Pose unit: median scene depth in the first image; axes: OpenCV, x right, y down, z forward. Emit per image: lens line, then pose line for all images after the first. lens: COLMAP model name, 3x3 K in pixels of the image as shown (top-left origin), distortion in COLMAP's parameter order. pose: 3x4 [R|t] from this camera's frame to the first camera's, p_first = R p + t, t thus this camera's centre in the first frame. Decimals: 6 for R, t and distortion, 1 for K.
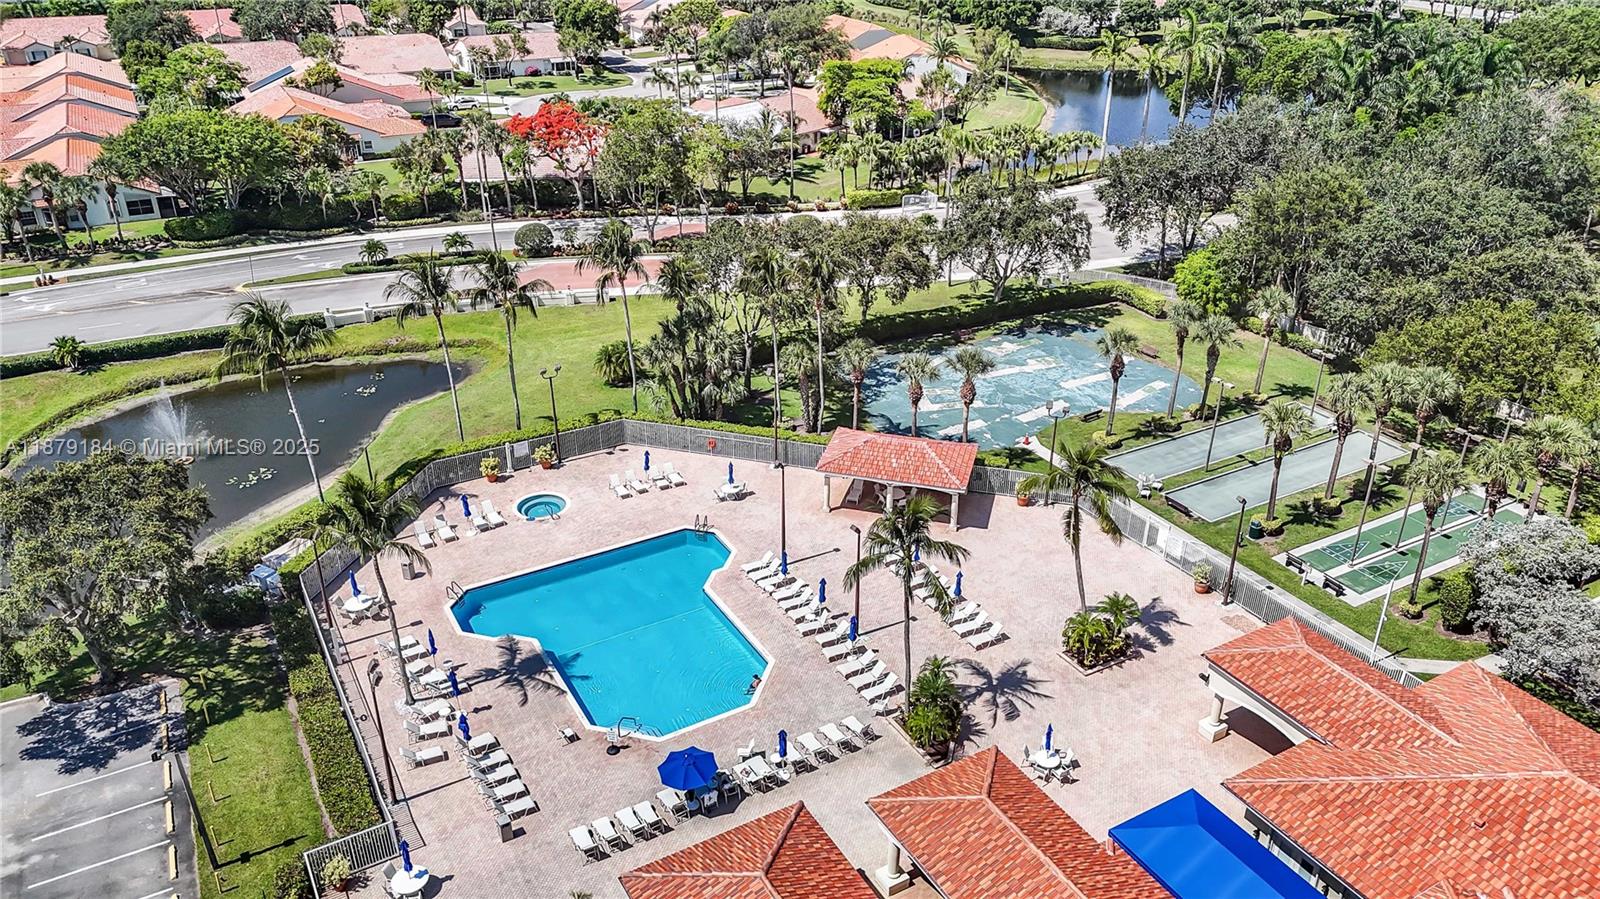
lens RADIAL K [[1178.0, 0, 800.0], [0, 1178.0, 449.5], [0, 0, 1]] dist [0.098472, -0.115801]
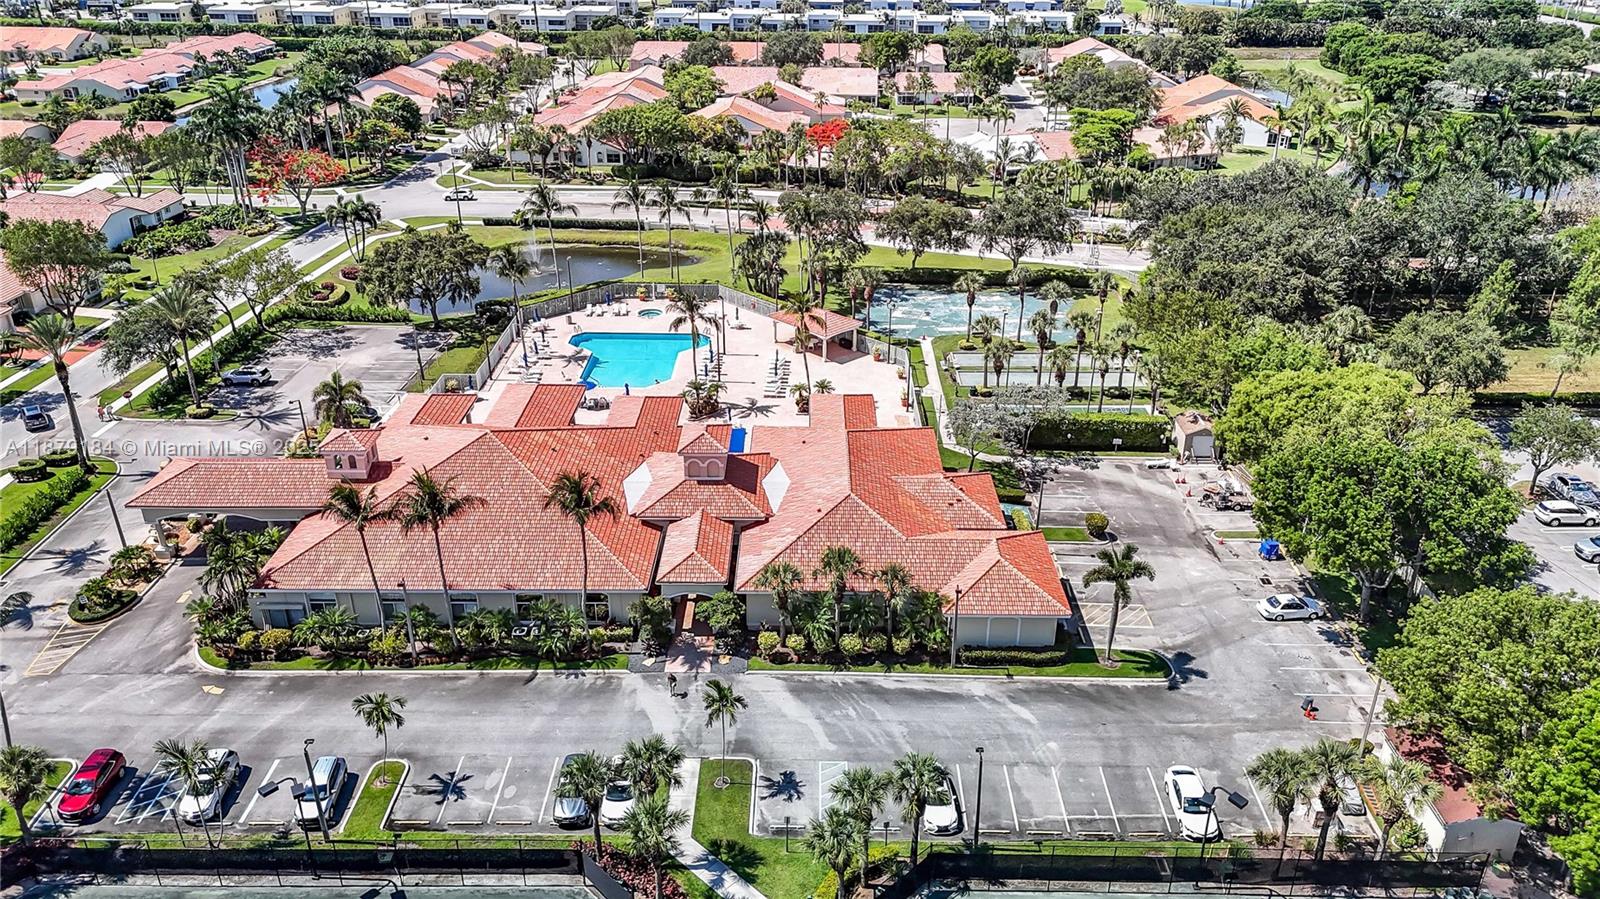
lens RADIAL K [[1178.0, 0, 800.0], [0, 1178.0, 449.5], [0, 0, 1]] dist [0.098472, -0.115801]
pose [[0.862148, 0.218983, -0.456889, 0.735824], [-0.230864, 0.972509, 0.030476, 0.119416], [0.451002, 0.079205, 0.889001, -0.467299]]
